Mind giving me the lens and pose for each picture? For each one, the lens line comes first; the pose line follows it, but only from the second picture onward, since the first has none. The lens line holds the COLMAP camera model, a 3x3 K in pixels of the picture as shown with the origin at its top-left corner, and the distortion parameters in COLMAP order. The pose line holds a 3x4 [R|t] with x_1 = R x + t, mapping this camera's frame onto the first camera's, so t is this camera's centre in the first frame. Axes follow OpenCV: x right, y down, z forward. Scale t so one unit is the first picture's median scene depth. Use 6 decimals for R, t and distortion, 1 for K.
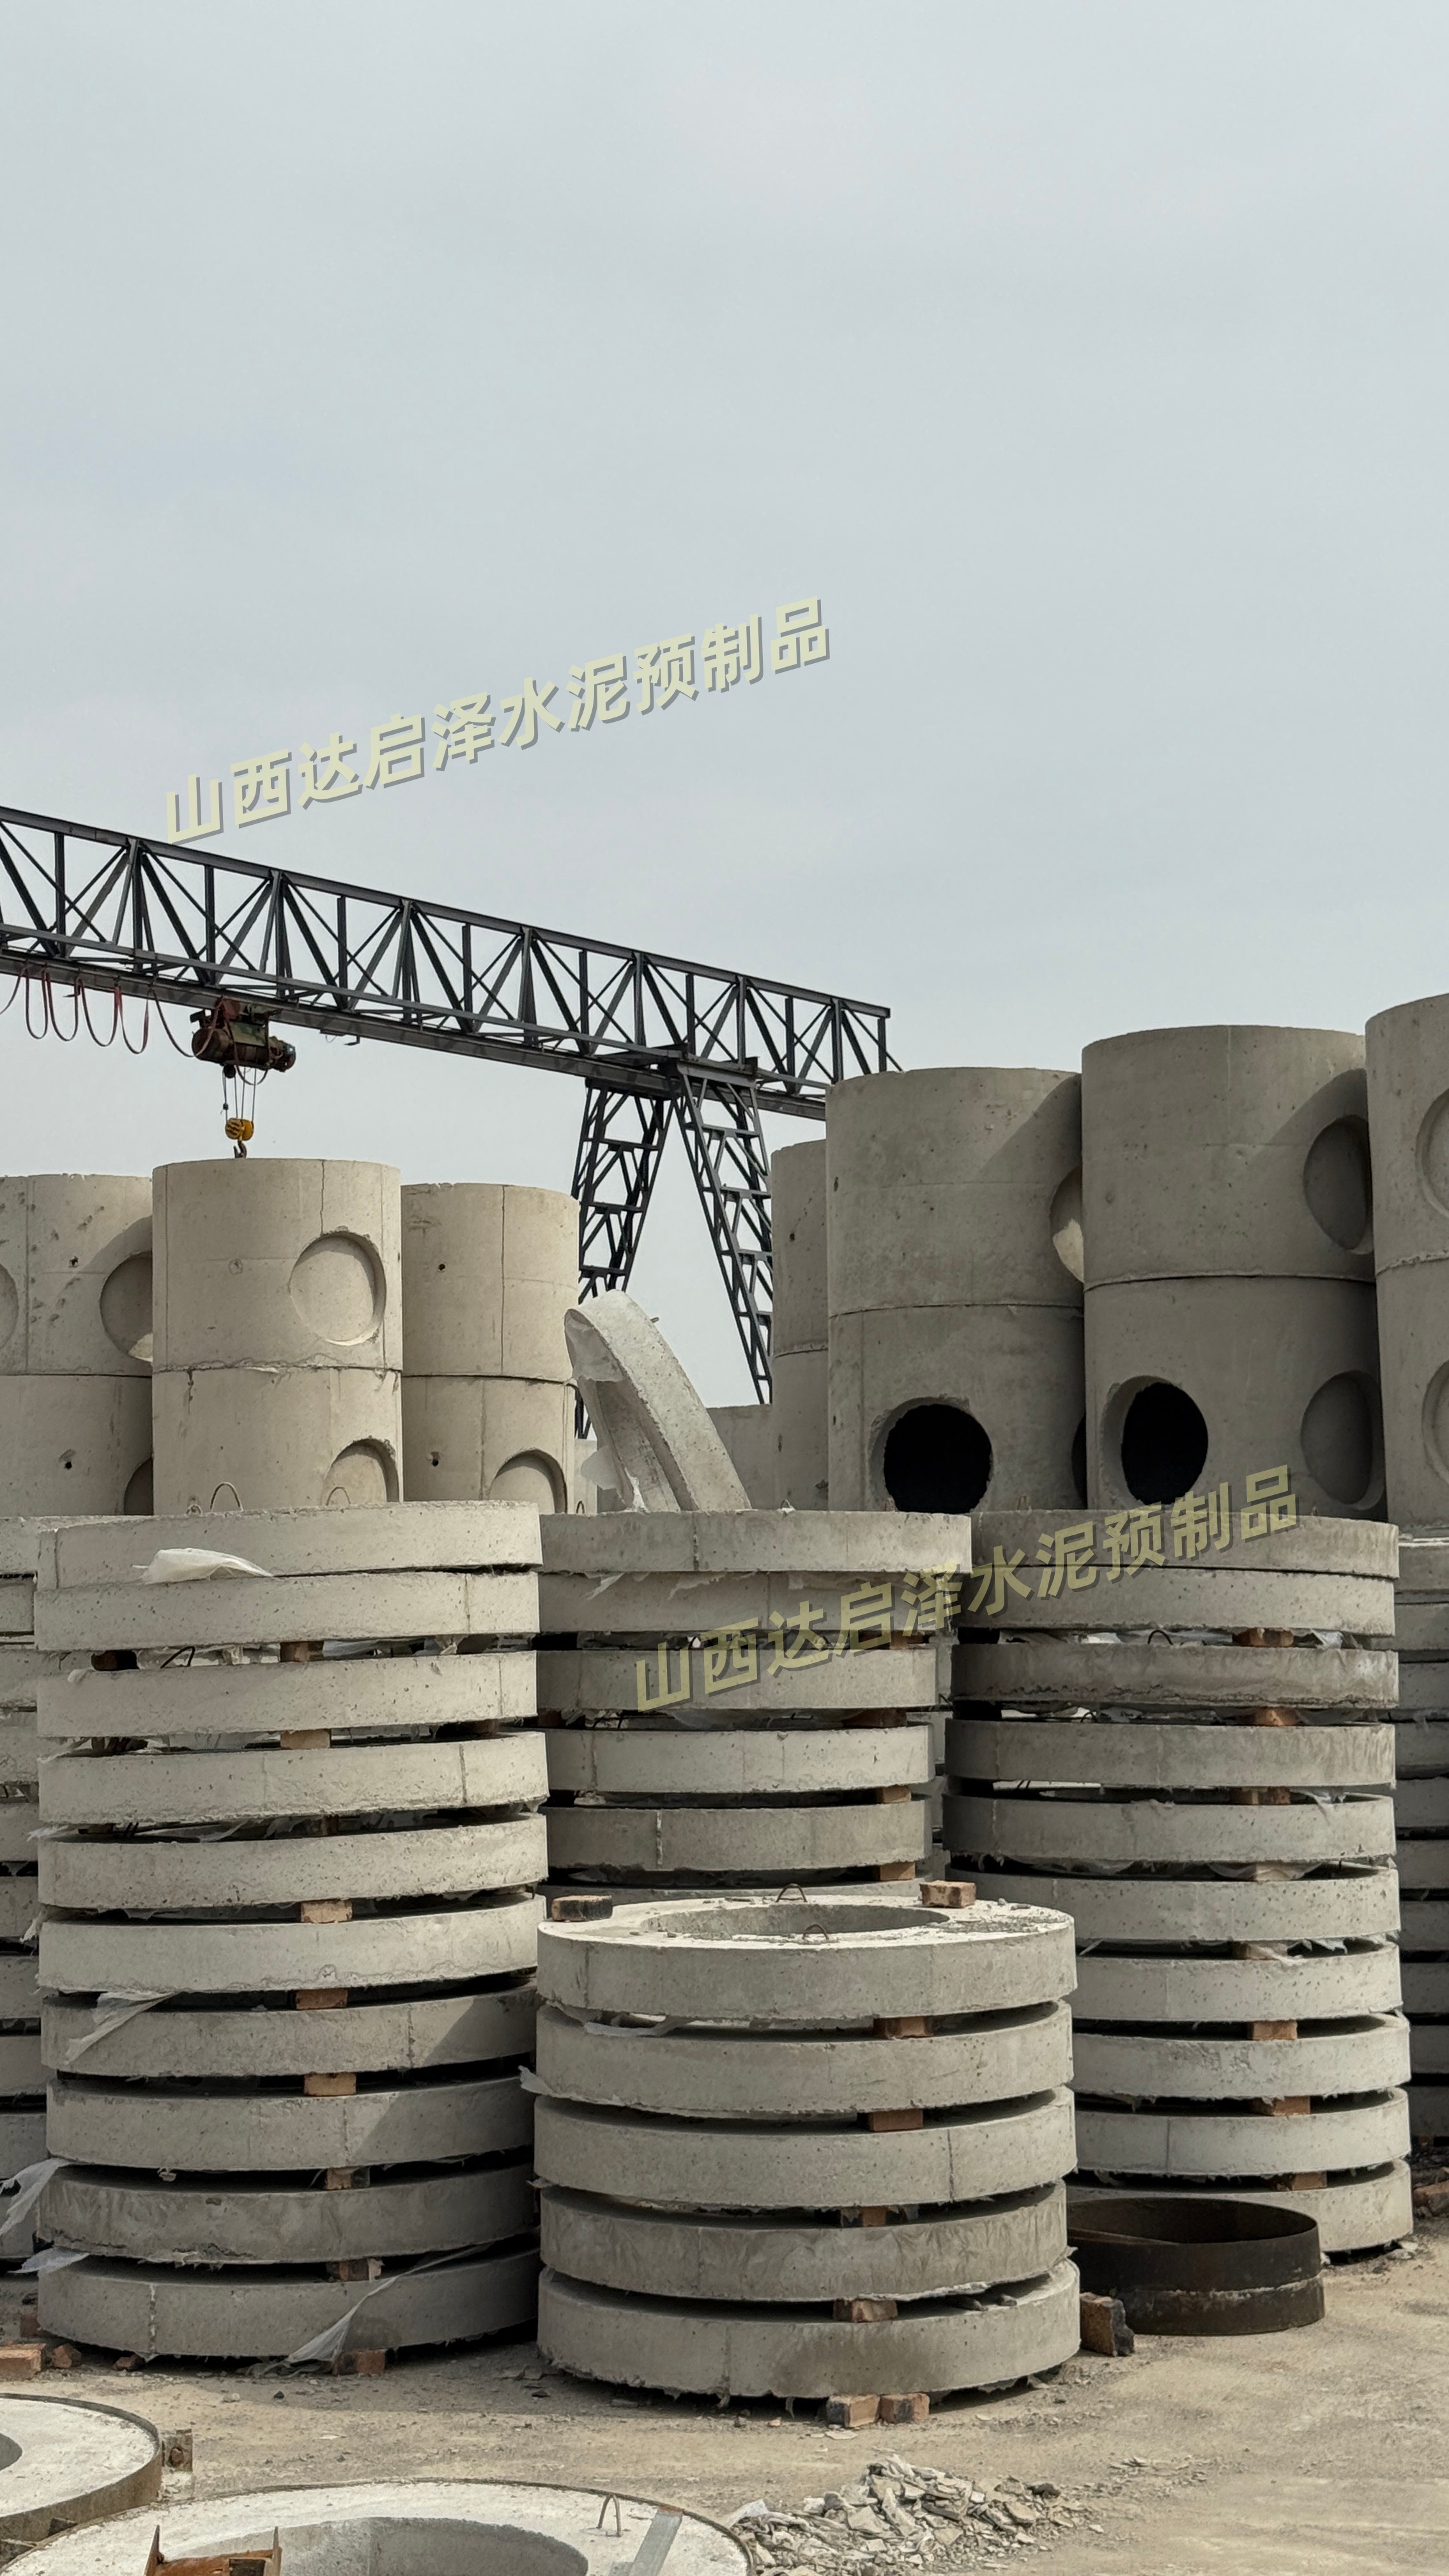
lens RADIAL K [[3638.3, 0, 724.5], [0, 3638.3, 1288.0], [0, 0, 1]] dist [0.120705, -0.043260]
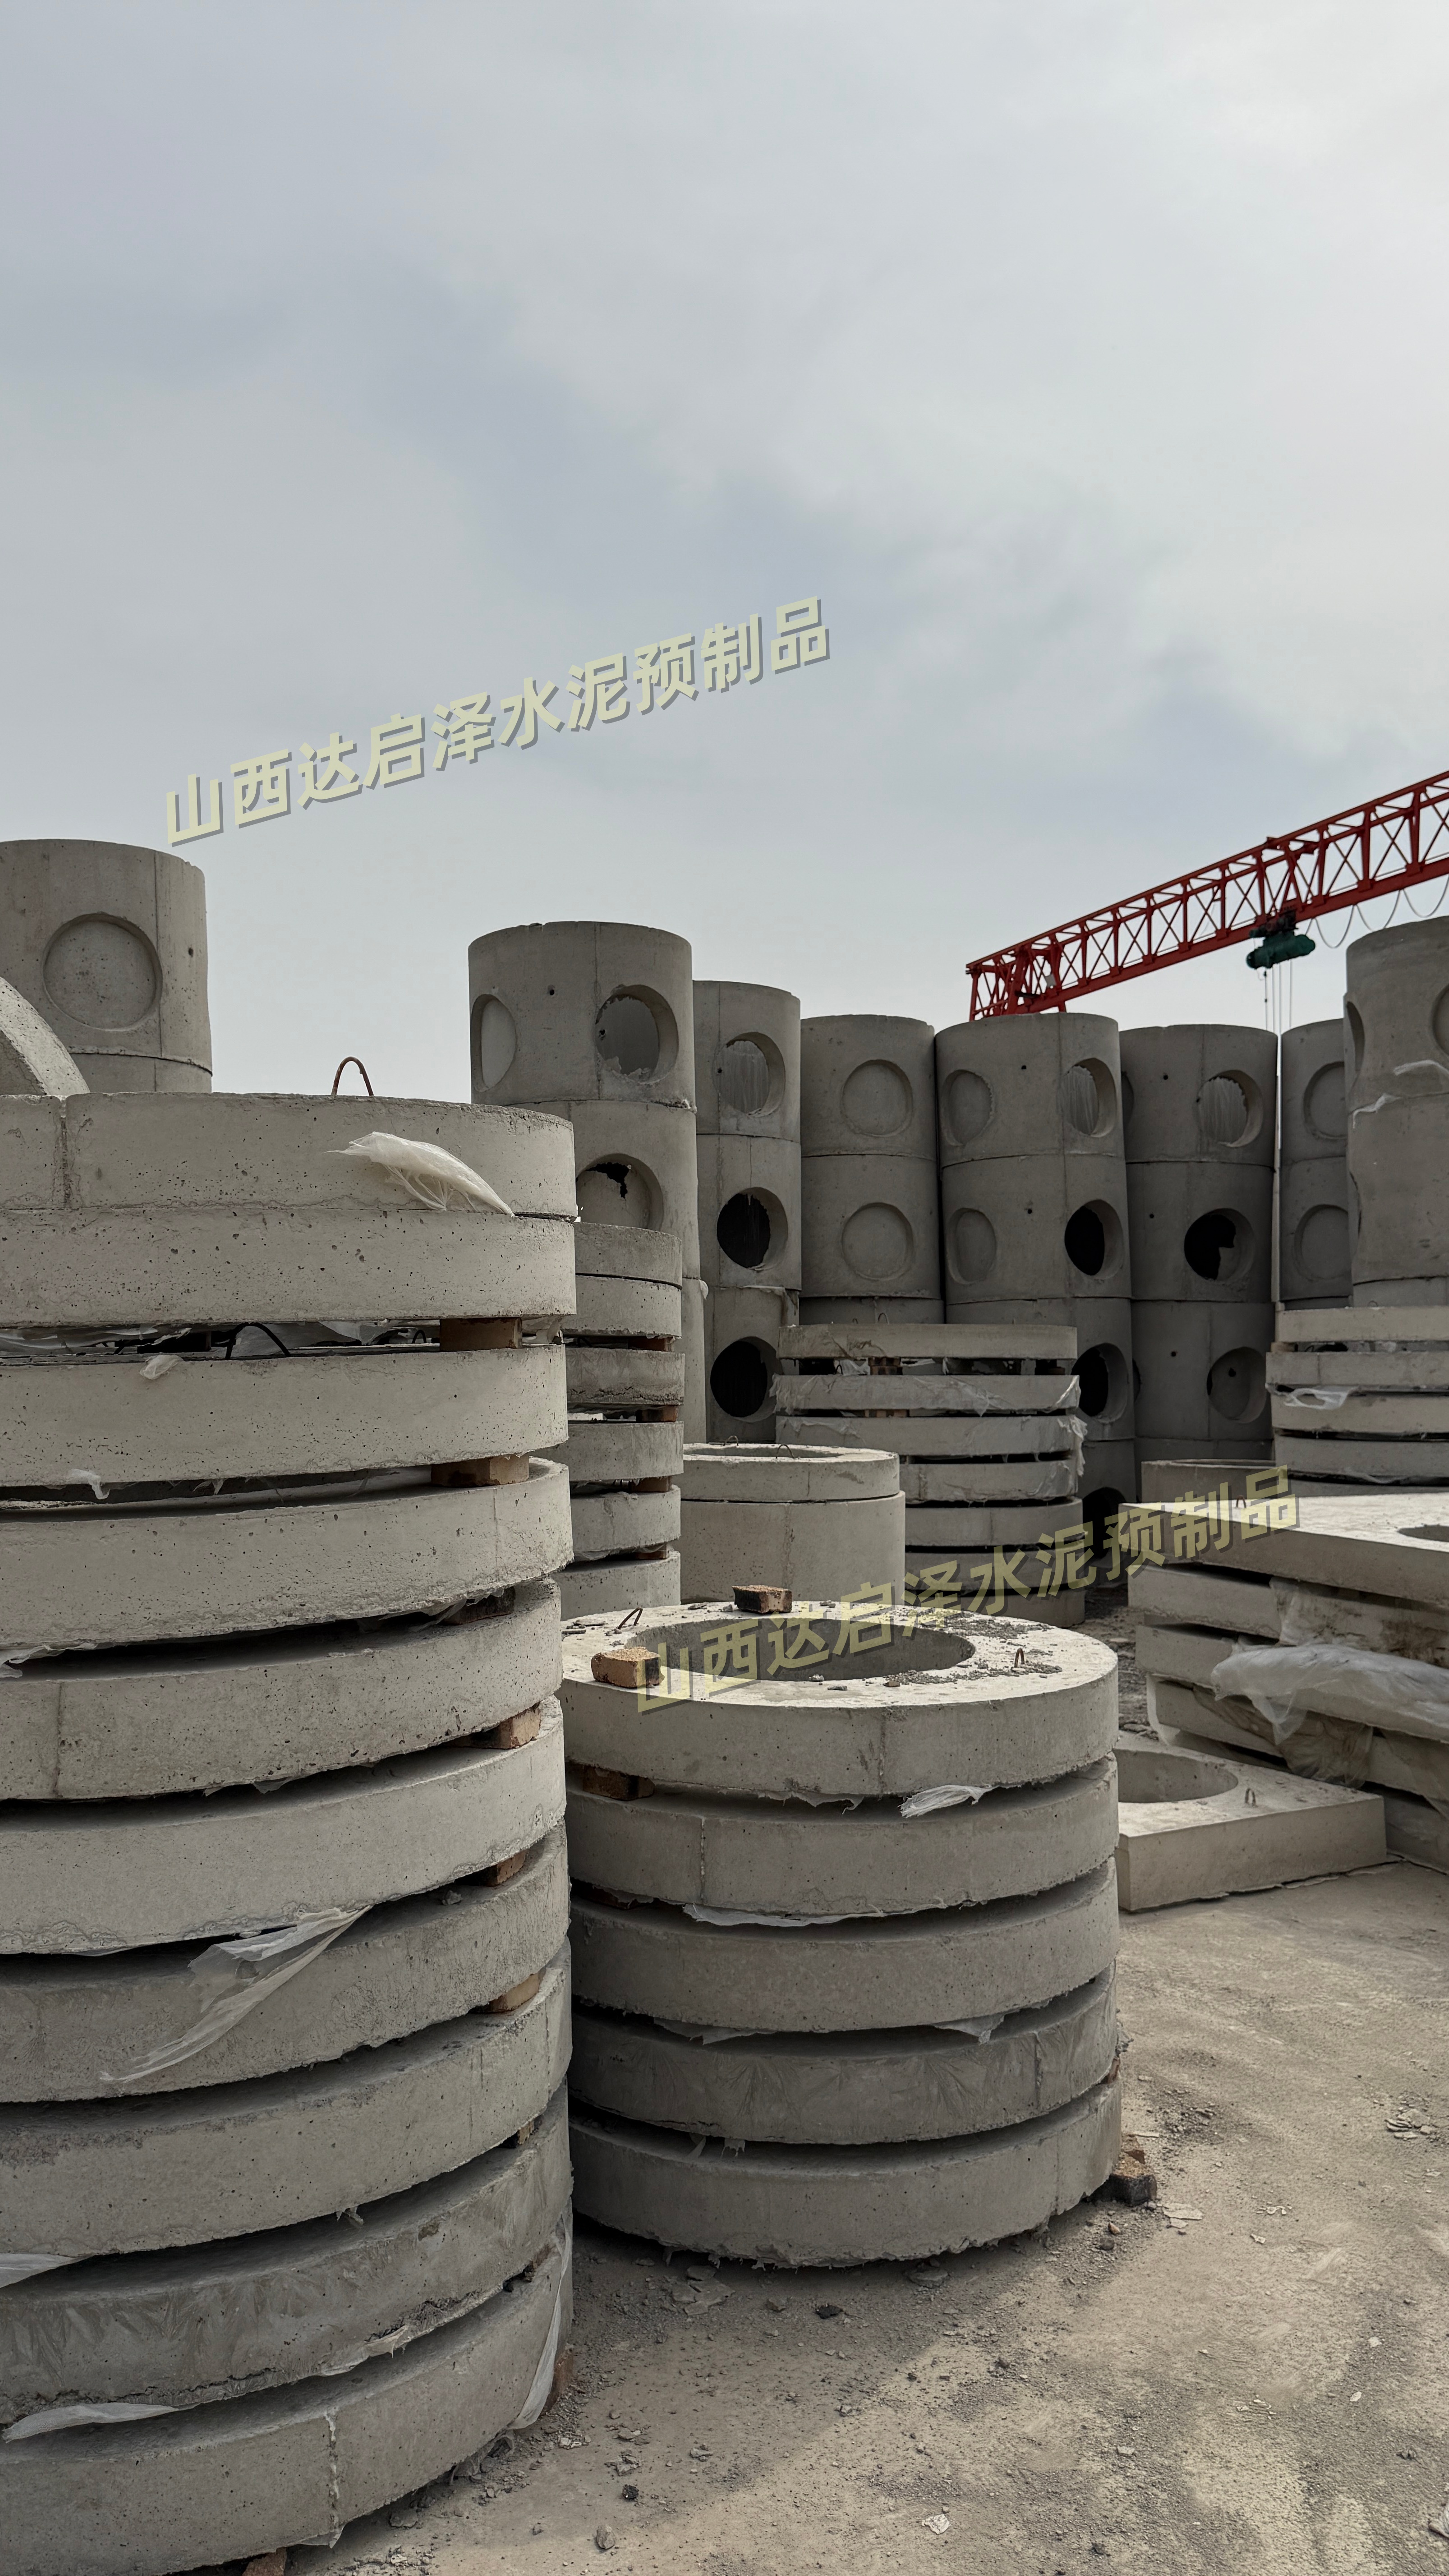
lens RADIAL K [[1759.1, 0, 724.5], [0, 1759.1, 1288.0], [0, 0, 1]] dist [0.149689, -0.204066]
pose [[0.459761, 0.051065, 0.886573, -0.380710], [-0.092680, 0.995653, -0.009285, 0.091036], [-0.883193, -0.077899, 0.462495, 0.821962]]
